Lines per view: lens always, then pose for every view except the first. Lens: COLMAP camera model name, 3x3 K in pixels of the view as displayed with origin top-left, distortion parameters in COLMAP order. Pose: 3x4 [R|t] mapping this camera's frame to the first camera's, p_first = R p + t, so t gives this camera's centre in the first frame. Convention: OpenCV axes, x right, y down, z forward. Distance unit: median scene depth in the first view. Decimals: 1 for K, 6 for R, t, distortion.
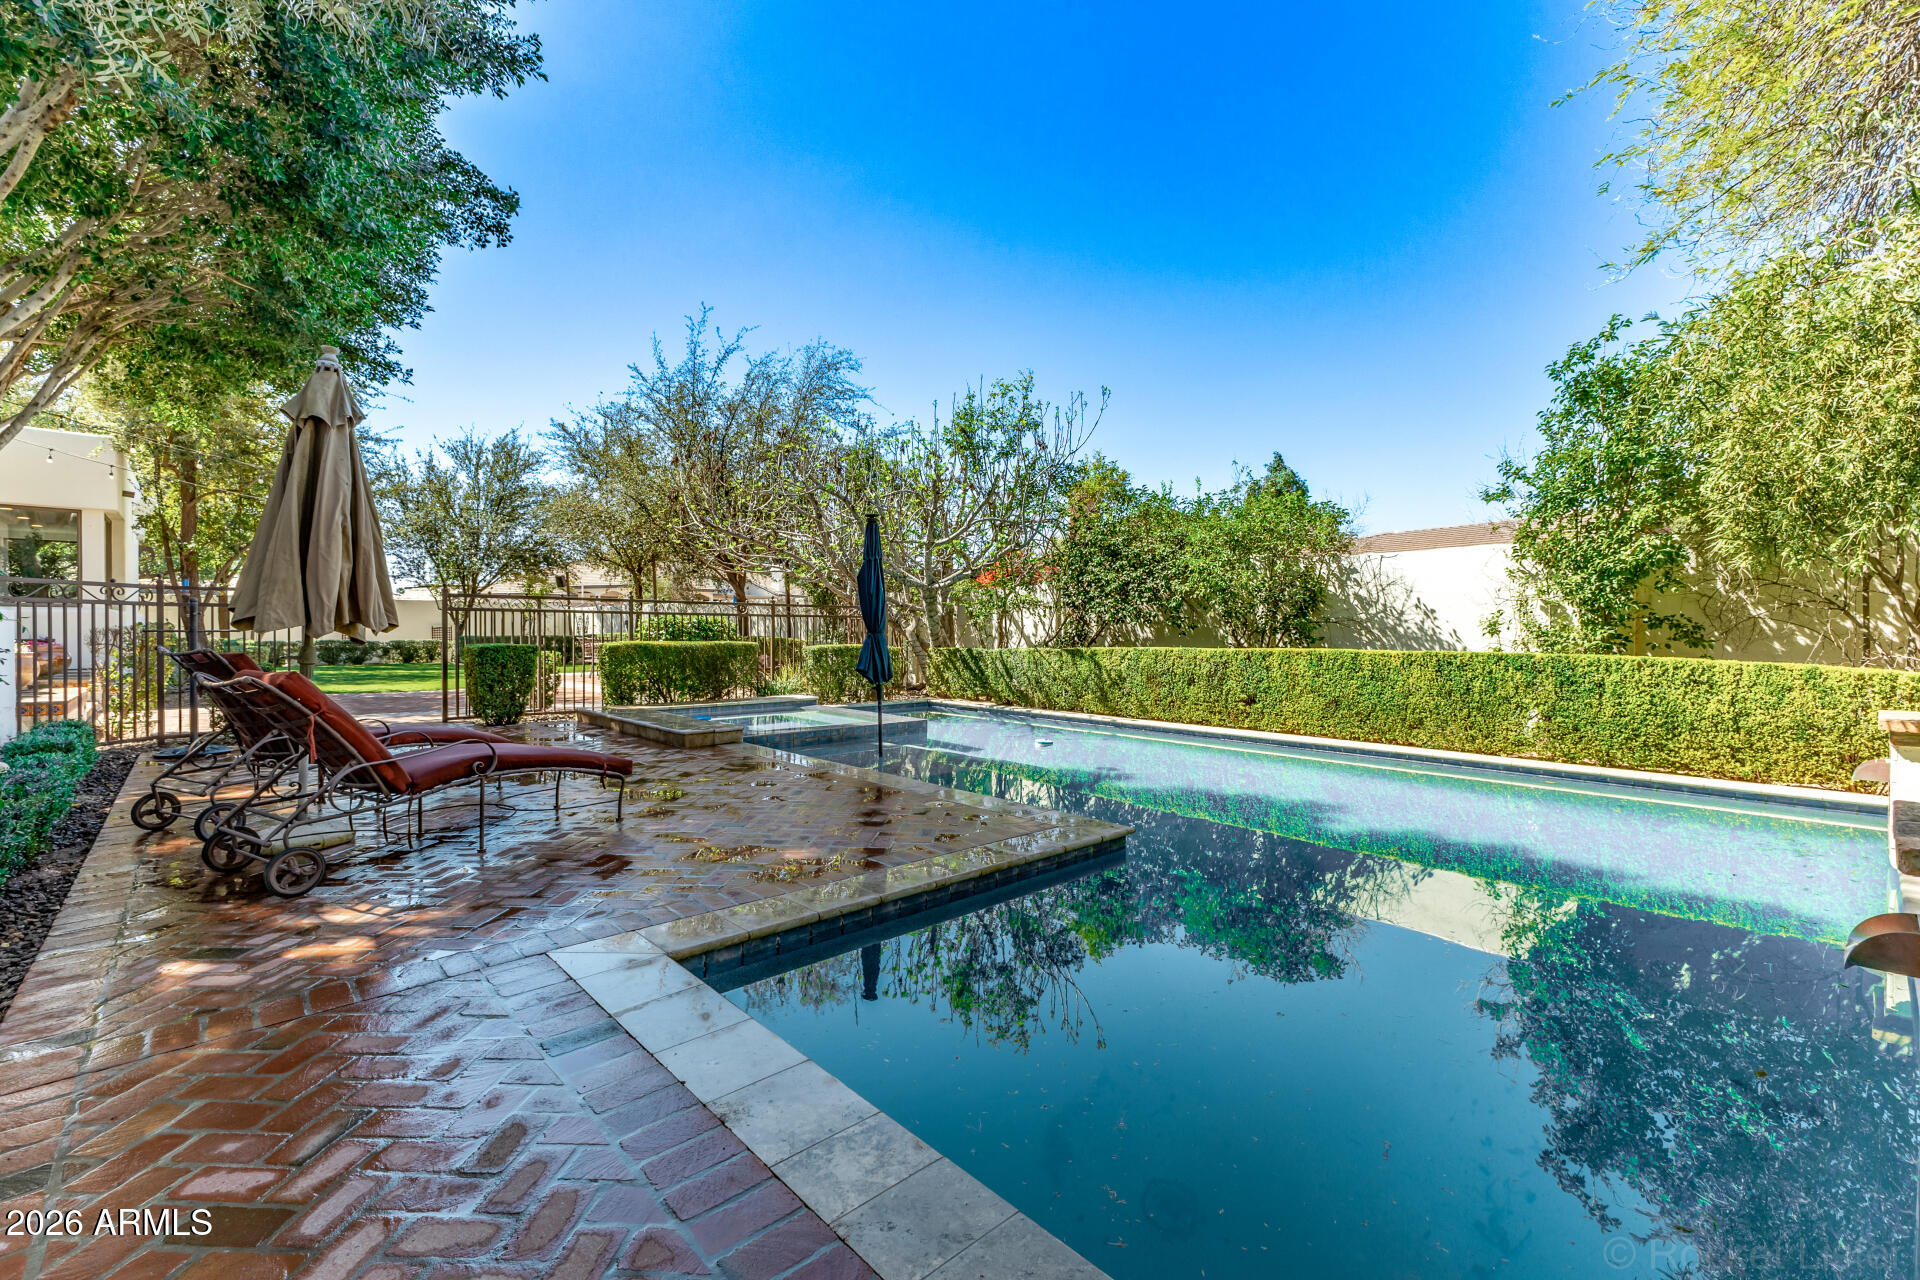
lens RADIAL K [[830.2, 0, 960.7], [0, 830.2, 634.1], [0, 0, 1]] dist [0.005386, -0.000047]
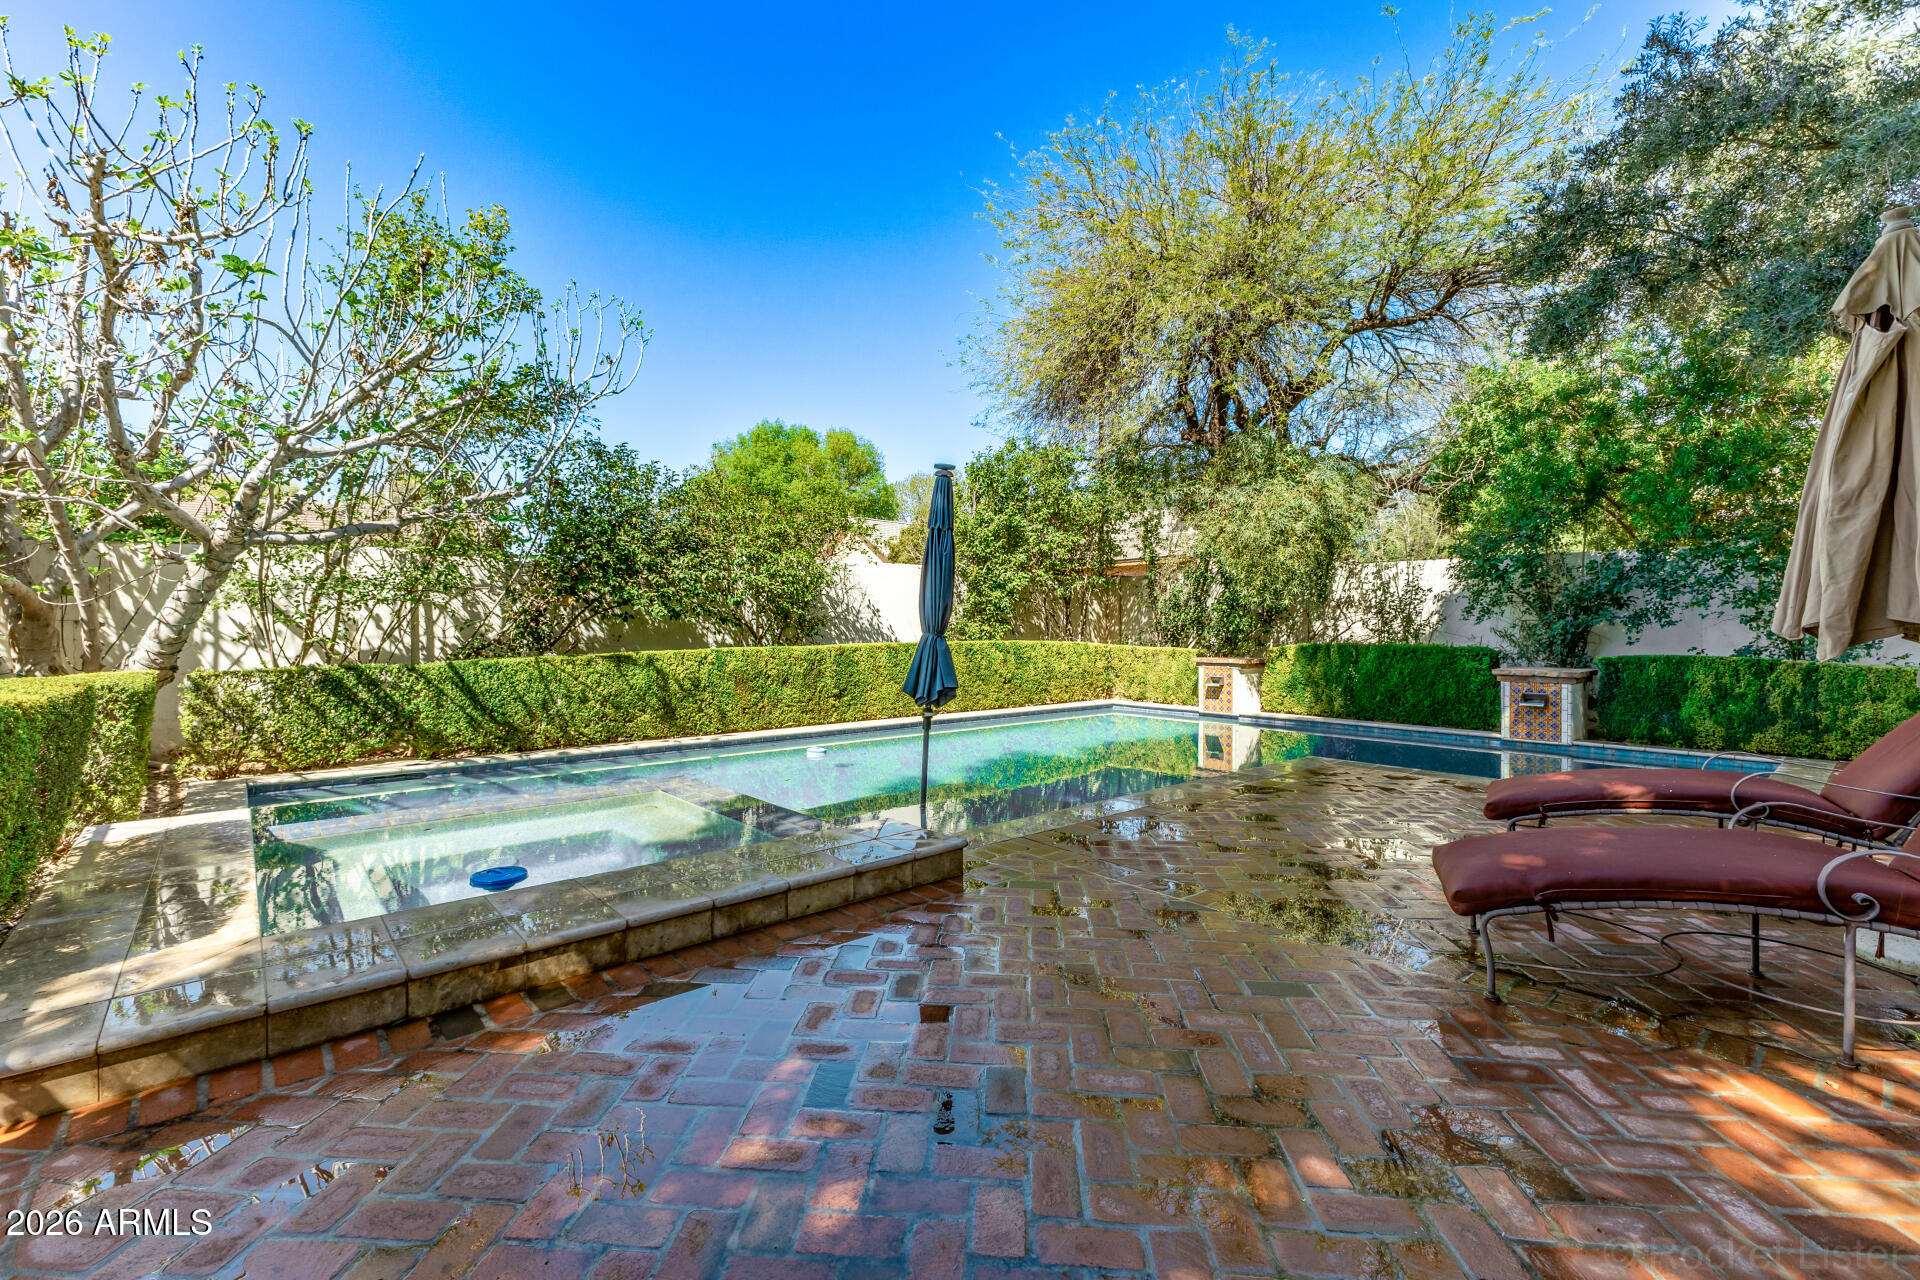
lens RADIAL K [[830.2, 0, 959.8], [0, 830.2, 632.4], [0, 0, 1]] dist [0.005386, -0.000047]
pose [[0.027362, -0.008937, 0.999586, -0.654157], [0.012620, 0.999883, 0.008594, -0.003576], [-0.999546, 0.012379, 0.027472, 0.793793]]
